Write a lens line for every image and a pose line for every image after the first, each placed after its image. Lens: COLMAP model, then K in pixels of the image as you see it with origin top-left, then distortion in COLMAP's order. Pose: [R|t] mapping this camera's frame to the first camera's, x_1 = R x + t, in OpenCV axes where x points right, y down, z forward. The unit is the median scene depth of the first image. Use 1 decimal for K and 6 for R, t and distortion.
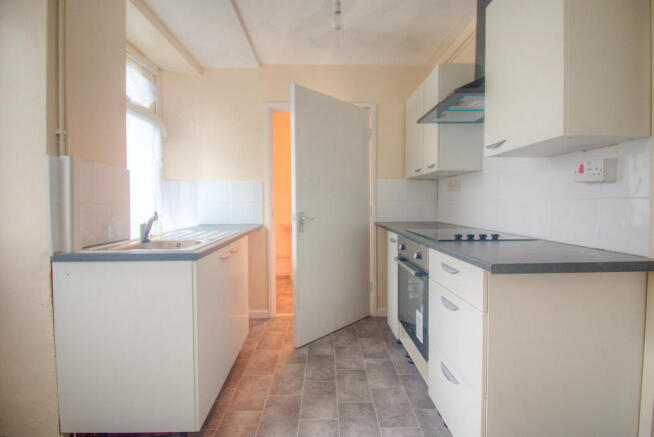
lens RADIAL K [[305.7, 0, 328.4], [0, 305.7, 210.3], [0, 0, 1]] dist [-0.001046, -0.000119]
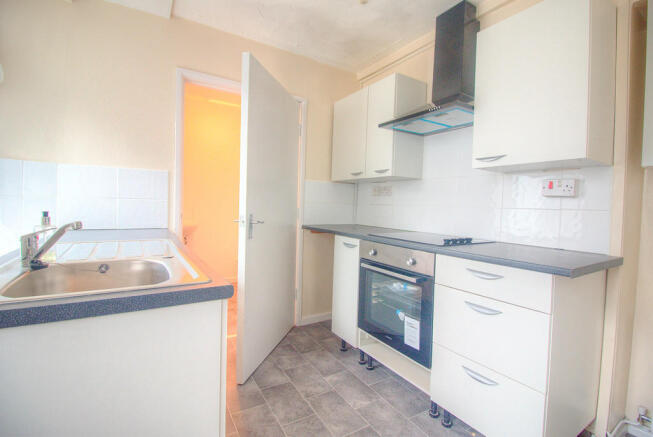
lens RADIAL K [[300.0, 0, 326.0], [0, 300.0, 210.7], [0, 0, 1]] dist [-0.001830, -0.000234]
pose [[0.864922, 0.019403, 0.501531, -0.346411], [-0.020526, 0.999784, -0.003281, -0.005220], [-0.501486, -0.007457, 0.865134, 0.240891]]
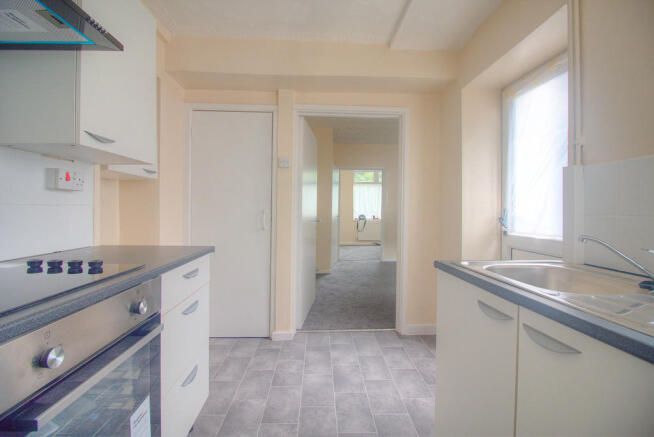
lens RADIAL K [[305.7, 0, 328.4], [0, 305.7, 210.3], [0, 0, 1]] dist [-0.001046, -0.000119]
pose [[-0.999796, -0.010317, -0.017372, -0.033175], [-0.010708, 0.999688, 0.022550, -0.045455], [0.017134, 0.022731, -0.999595, 1.723102]]
